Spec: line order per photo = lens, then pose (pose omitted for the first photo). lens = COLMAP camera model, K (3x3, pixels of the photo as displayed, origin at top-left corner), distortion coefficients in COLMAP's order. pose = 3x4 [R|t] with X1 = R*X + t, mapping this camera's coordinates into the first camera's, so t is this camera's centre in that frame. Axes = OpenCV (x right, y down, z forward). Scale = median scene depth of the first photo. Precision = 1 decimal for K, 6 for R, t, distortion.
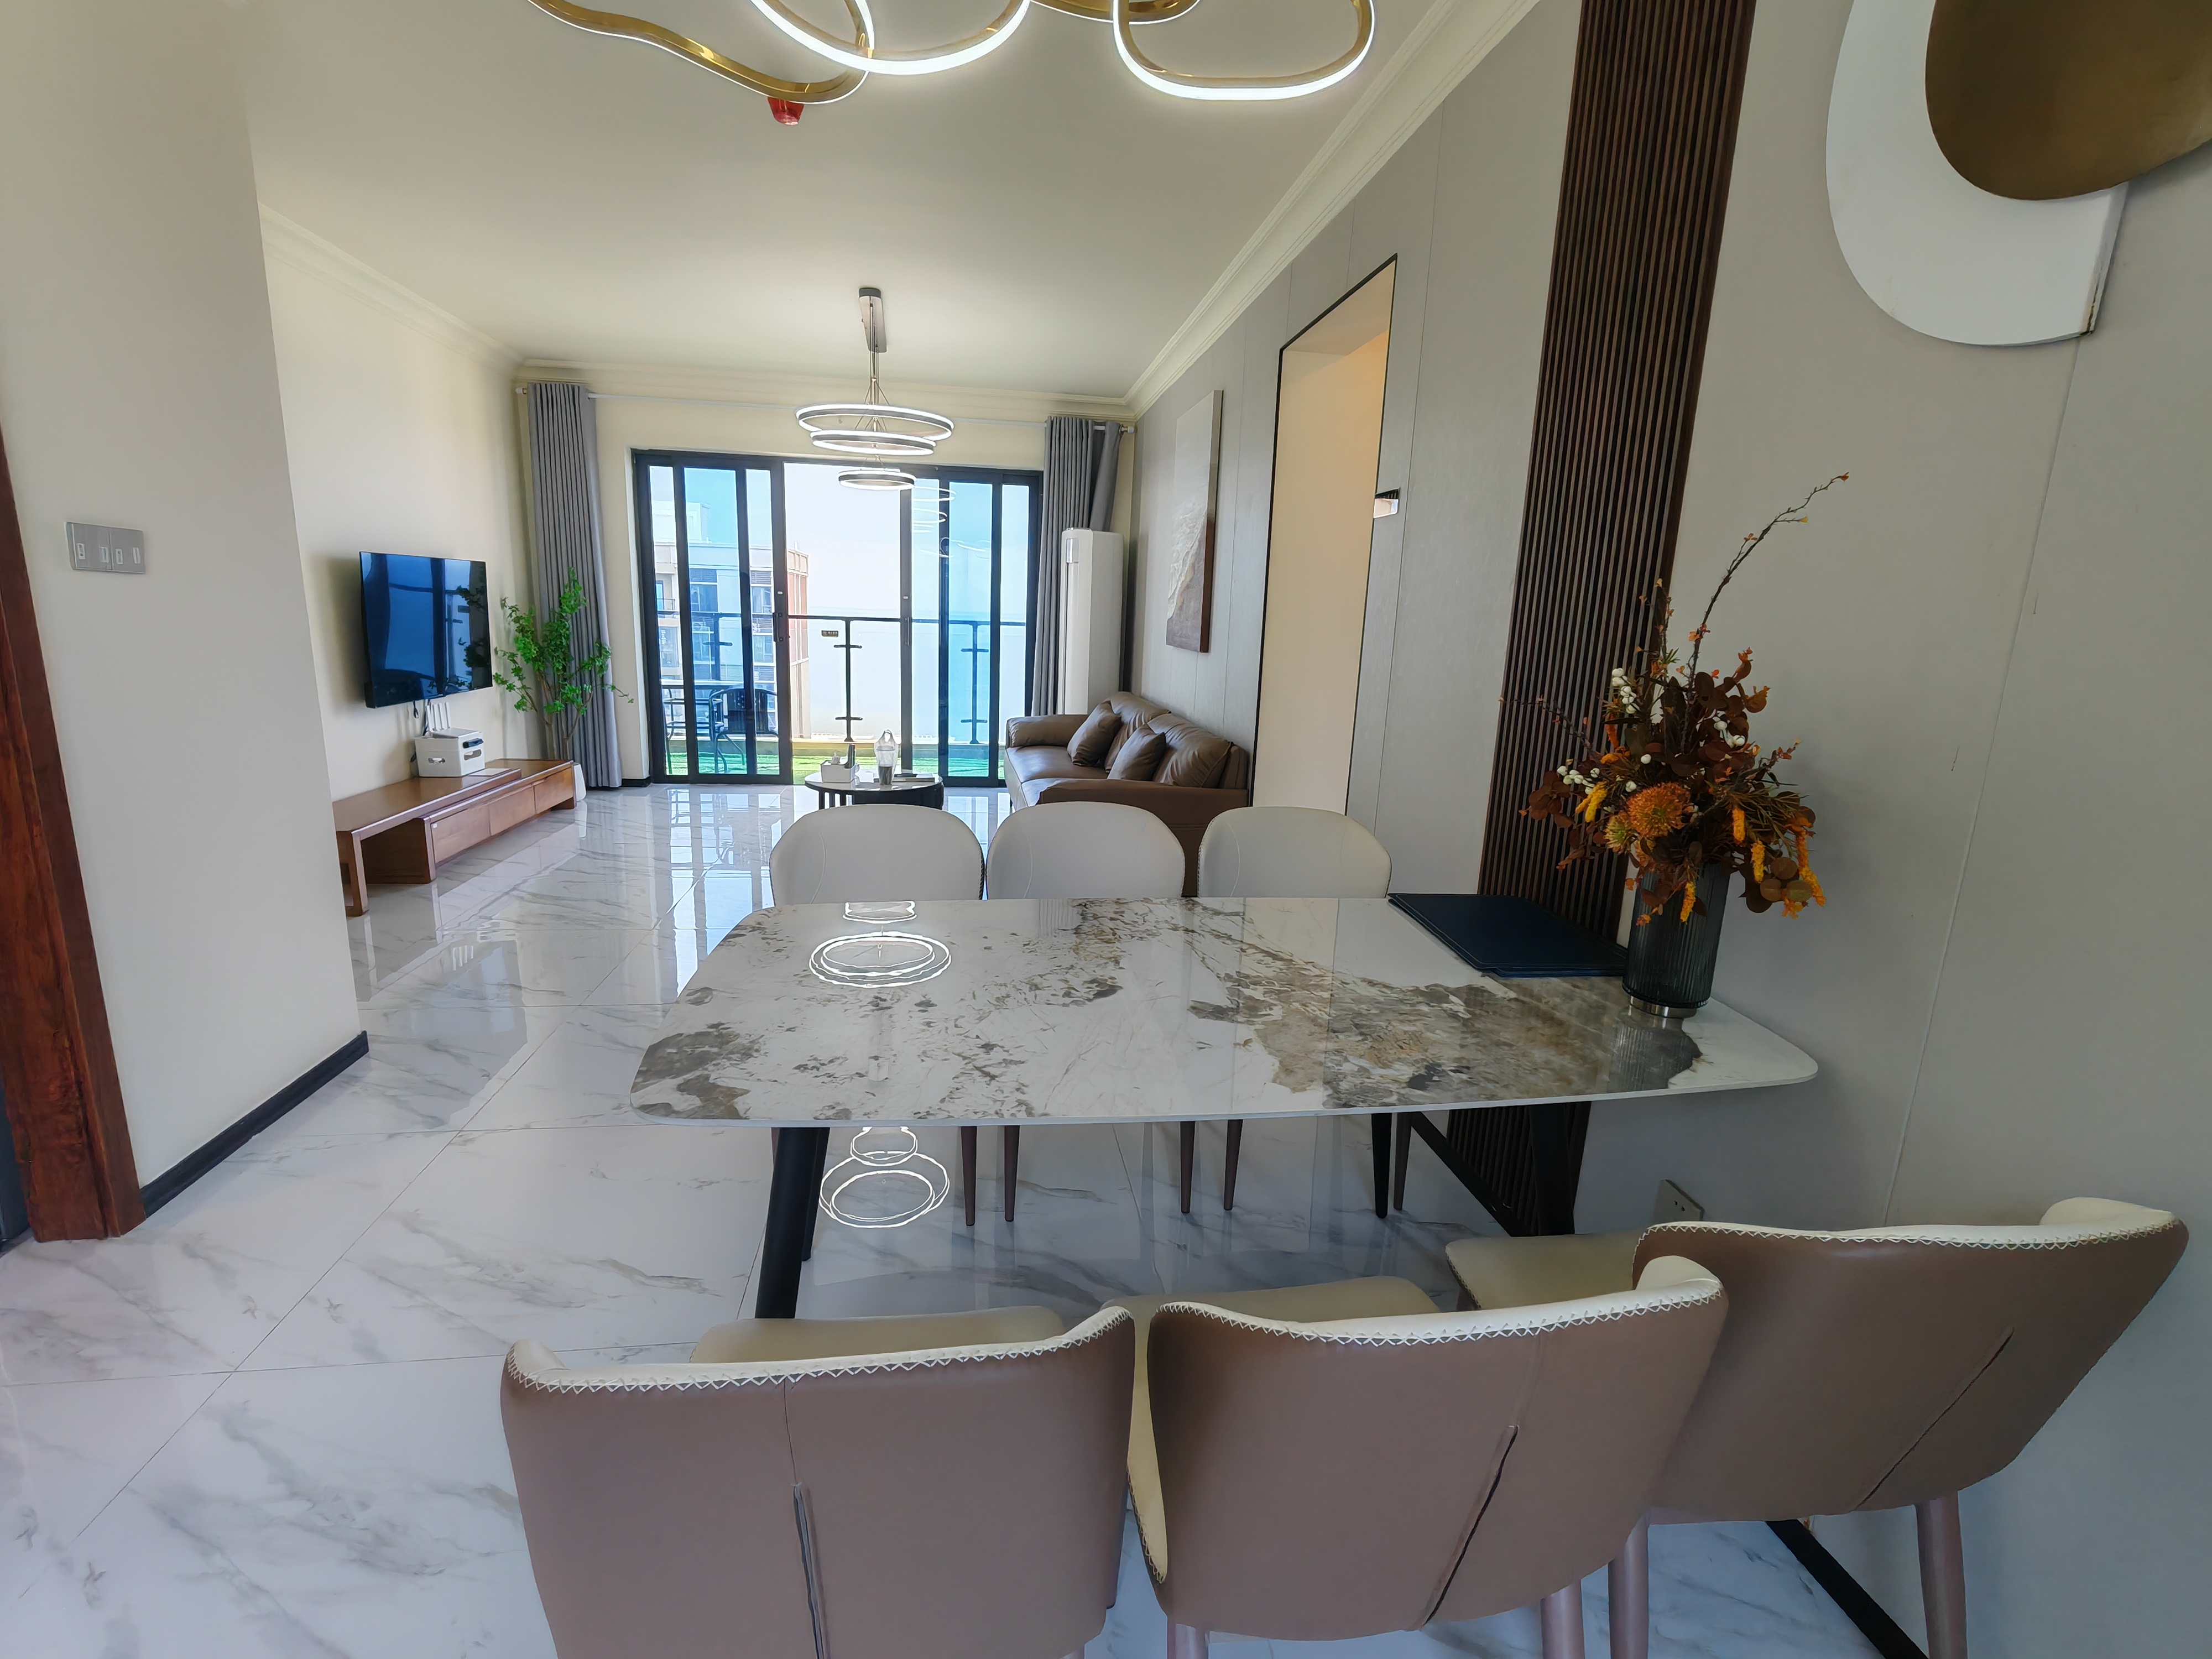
lens RADIAL K [[1015.0, 0, 1102.5], [0, 1015.0, 831.9], [0, 0, 1]] dist [-0.001045, -0.000083]
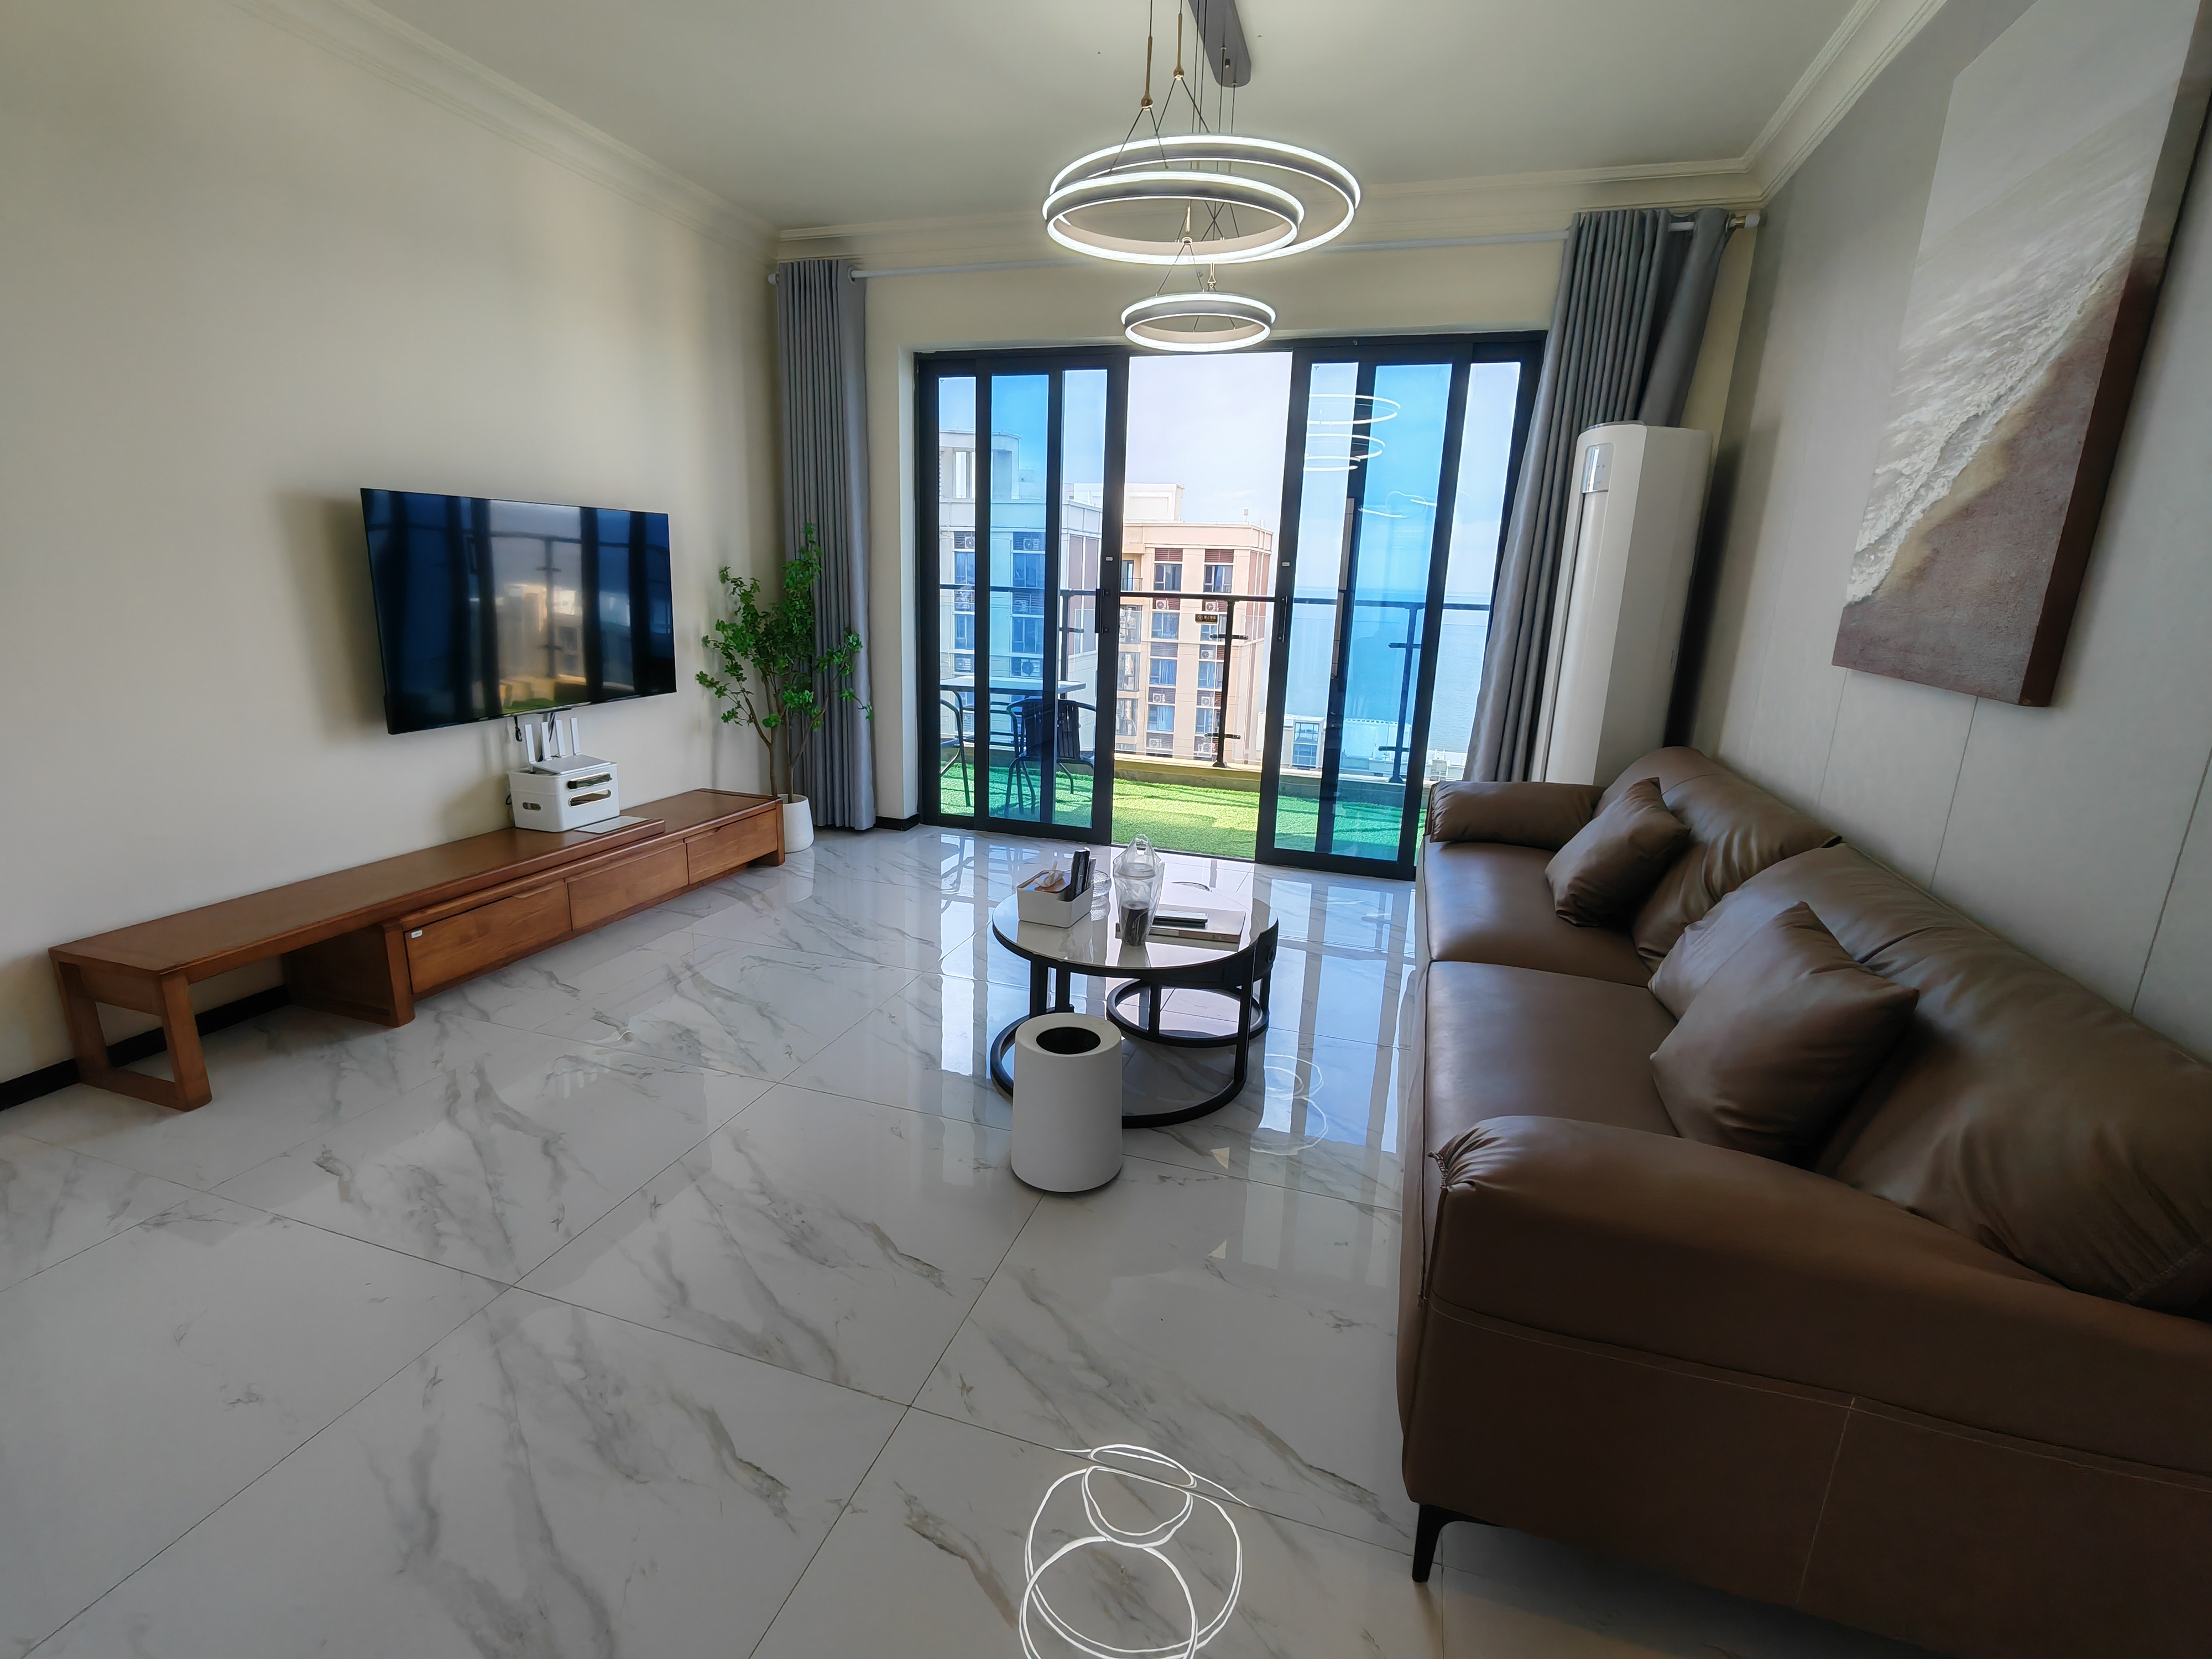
lens RADIAL K [[1015.0, 0, 1099.3], [0, 1015.0, 833.2], [0, 0, 1]] dist [-0.001045, -0.000083]
pose [[0.903202, 0.100459, -0.417293, -0.024218], [-0.092182, 0.994938, 0.040001, -0.088036], [0.419199, 0.002337, 0.907891, 0.419787]]
